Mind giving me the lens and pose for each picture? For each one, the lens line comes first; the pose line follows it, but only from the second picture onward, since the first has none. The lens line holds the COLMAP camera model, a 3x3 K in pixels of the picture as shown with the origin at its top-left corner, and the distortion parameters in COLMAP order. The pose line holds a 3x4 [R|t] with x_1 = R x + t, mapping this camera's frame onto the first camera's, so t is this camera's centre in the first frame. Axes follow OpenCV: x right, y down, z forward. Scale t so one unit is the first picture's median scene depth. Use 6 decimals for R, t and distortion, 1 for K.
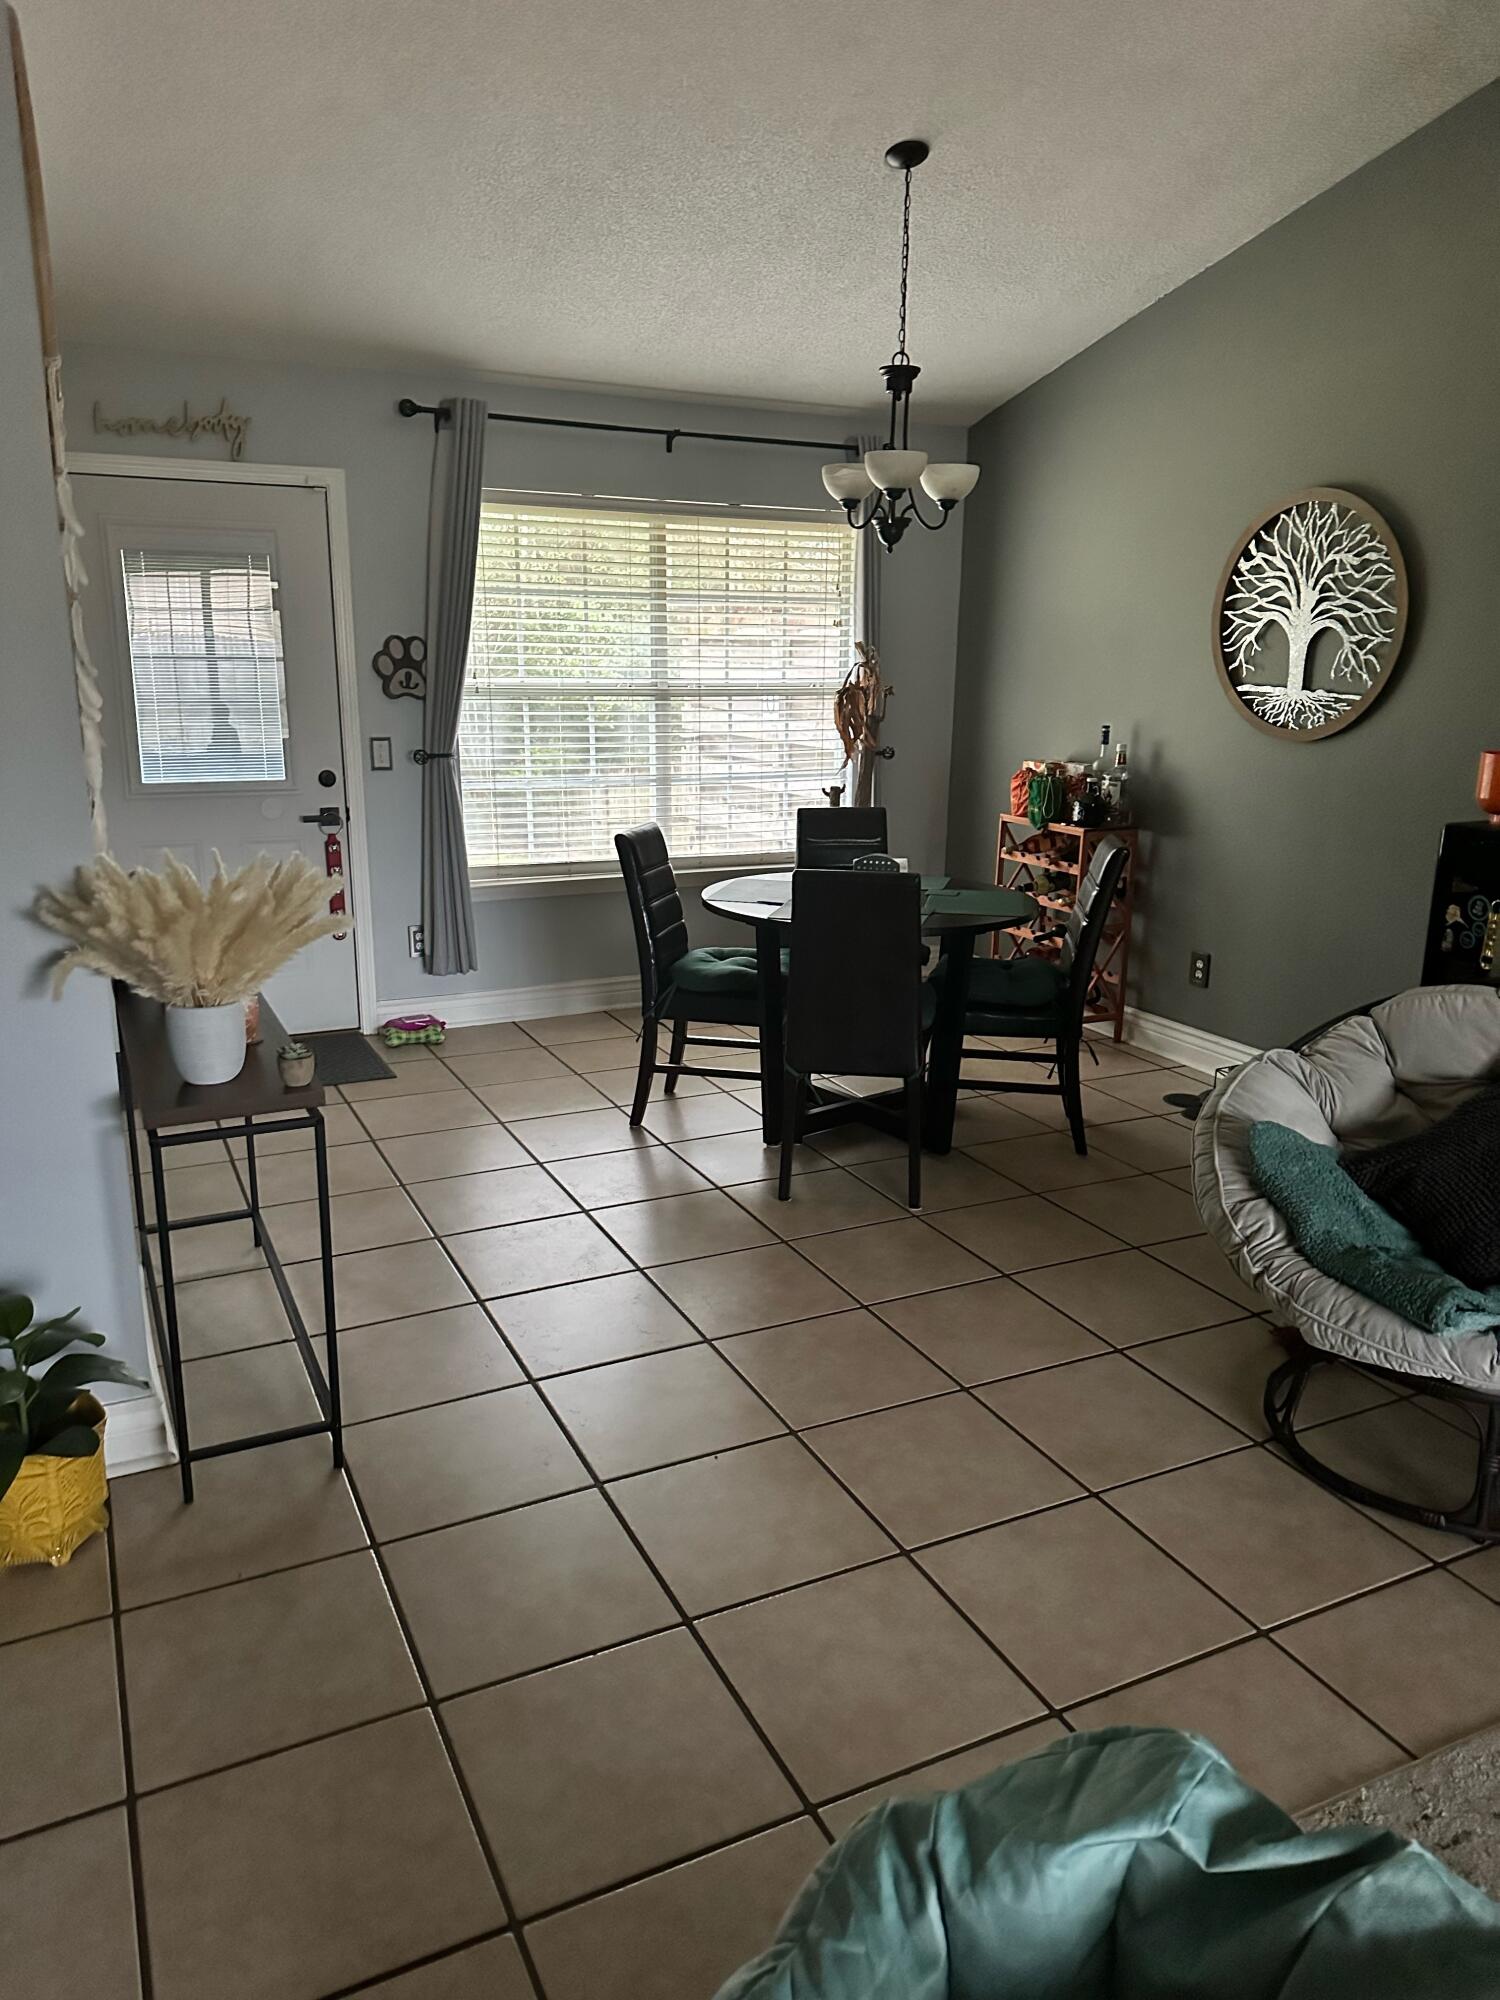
lens RADIAL K [[1436.8, 0, 756.1], [0, 1436.8, 1001.1], [0, 0, 1]] dist [-0.004189, -0.005626]
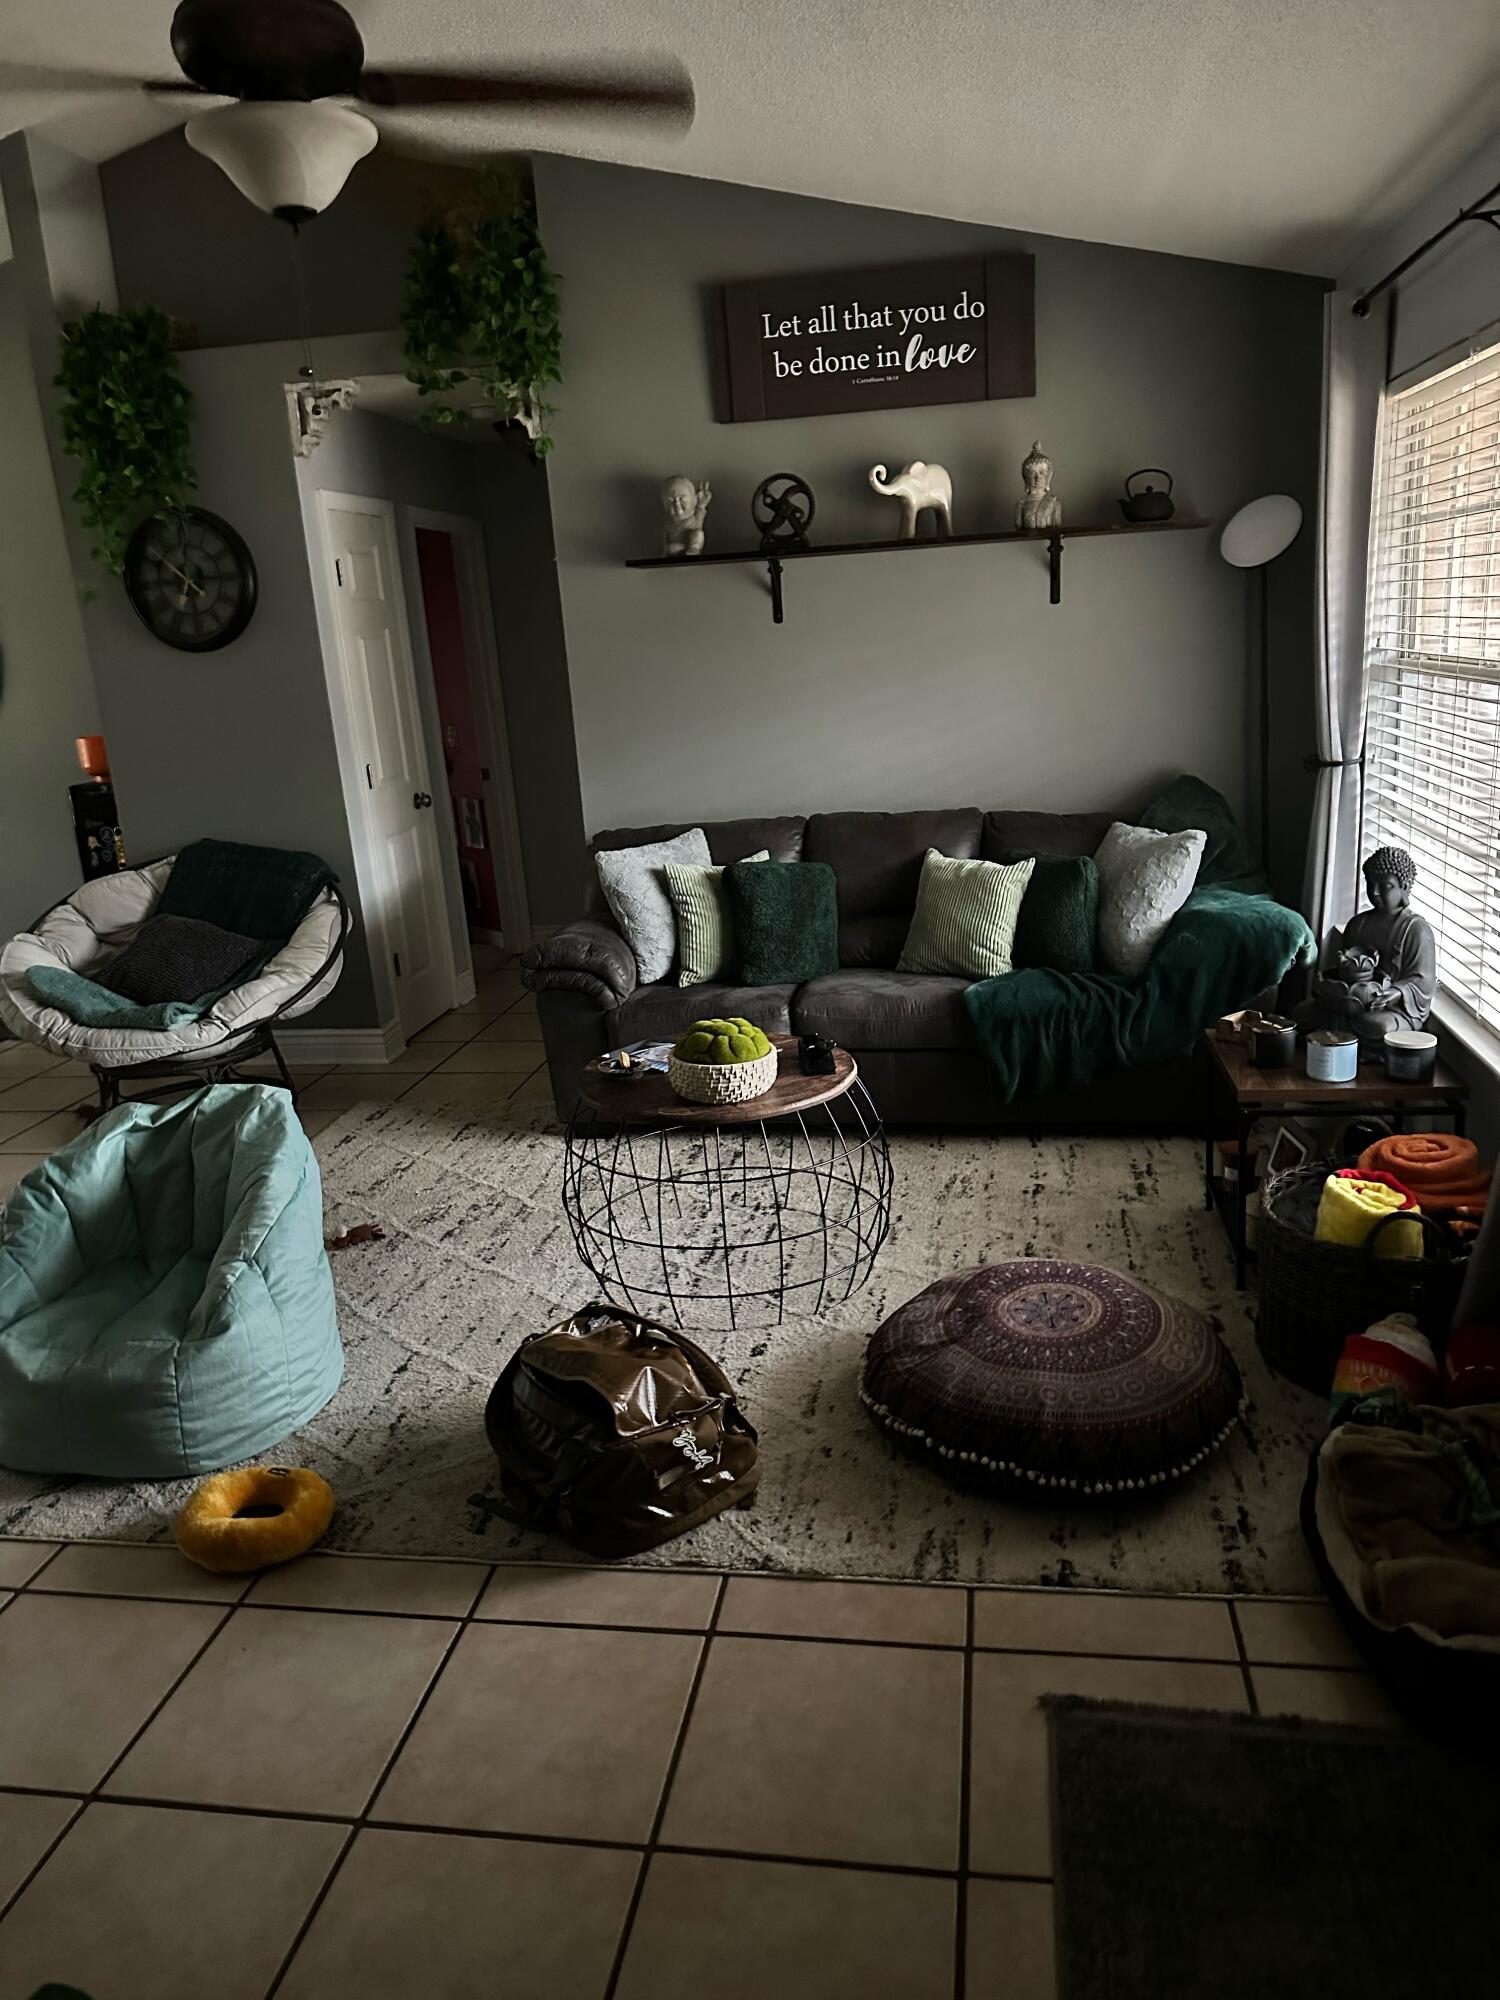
lens RADIAL K [[1436.8, 0, 751.7], [0, 1436.8, 996.5], [0, 0, 1]] dist [-0.004189, -0.005626]
pose [[0.591246, -0.264119, 0.762017, -0.441904], [0.281704, 0.952974, 0.111732, 0.172364], [-0.755693, 0.148602, 0.637845, -0.700596]]
